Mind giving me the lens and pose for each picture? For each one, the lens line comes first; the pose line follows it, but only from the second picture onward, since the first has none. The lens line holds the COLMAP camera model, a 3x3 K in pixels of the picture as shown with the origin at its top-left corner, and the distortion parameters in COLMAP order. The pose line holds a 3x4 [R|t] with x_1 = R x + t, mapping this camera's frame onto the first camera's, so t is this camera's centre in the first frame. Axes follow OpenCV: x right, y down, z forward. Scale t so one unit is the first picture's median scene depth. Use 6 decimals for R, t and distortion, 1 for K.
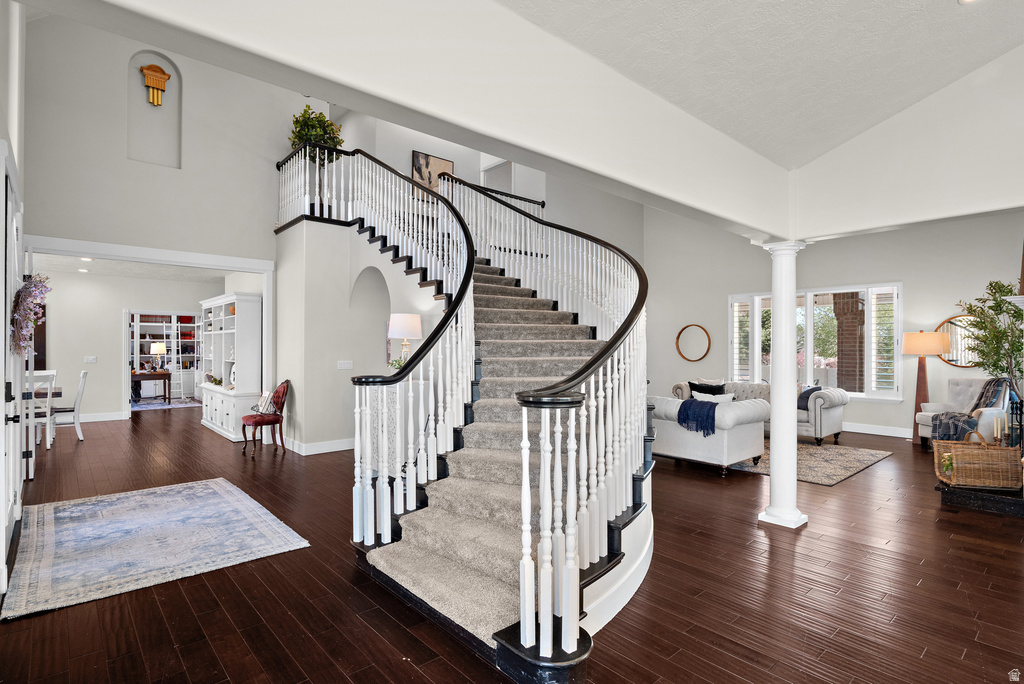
lens RADIAL K [[515.1, 0, 514.5], [0, 515.1, 342.9], [0, 0, 1]] dist [0.006243, 0.001412]
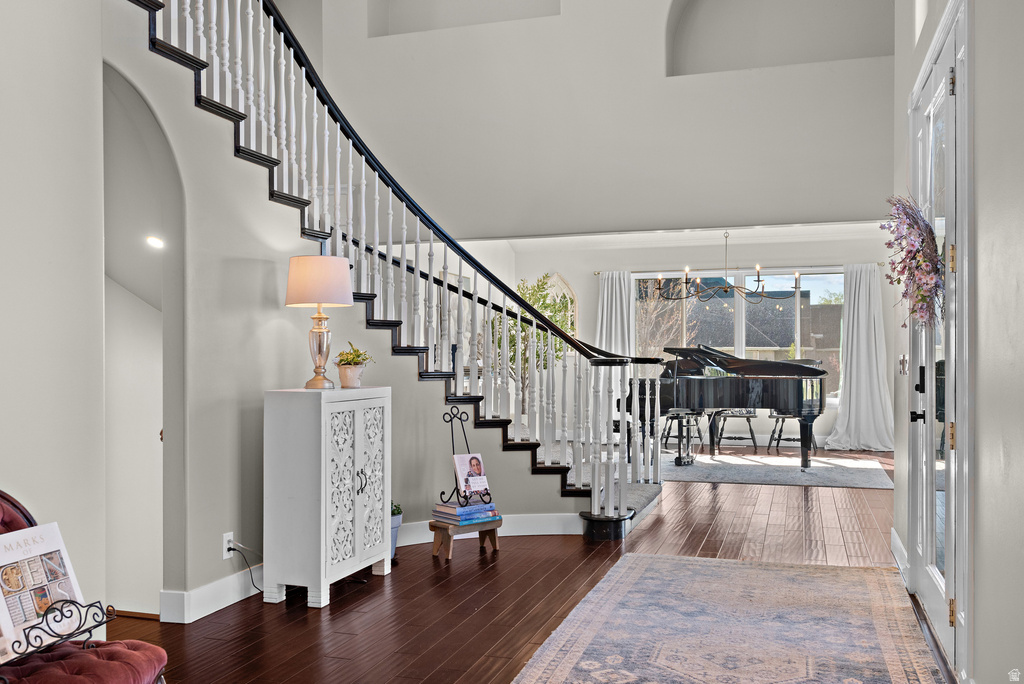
lens RADIAL K [[889.9, 0, 515.1], [0, 889.9, 347.0], [0, 0, 1]] dist [0.006320, -0.010331]
pose [[-0.509403, 0.009278, 0.860478, -1.348421], [-0.007293, 0.999859, -0.015099, 0.056861], [-0.860497, -0.013967, -0.509263, 1.630859]]
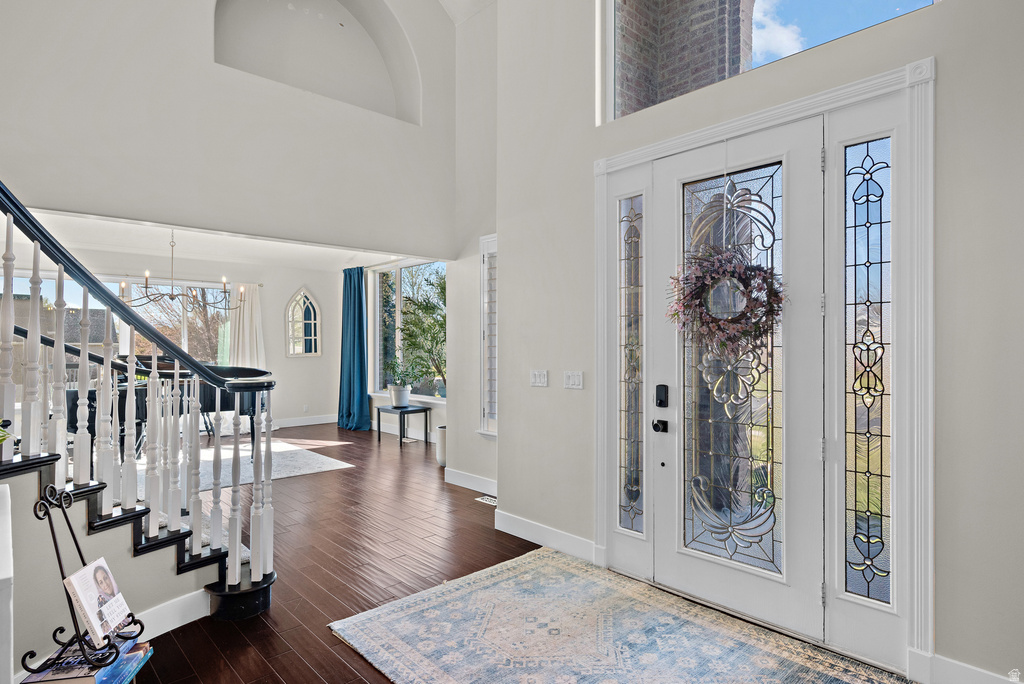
lens RADIAL K [[566.5, 0, 515.4], [0, 566.5, 337.8], [0, 0, 1]] dist [-0.000119, 0.000830]
pose [[-0.999791, -0.001476, -0.020389, -0.536030], [-0.001023, 0.999752, -0.022236, 0.013918], [0.020417, -0.022211, -0.999545, 1.509089]]
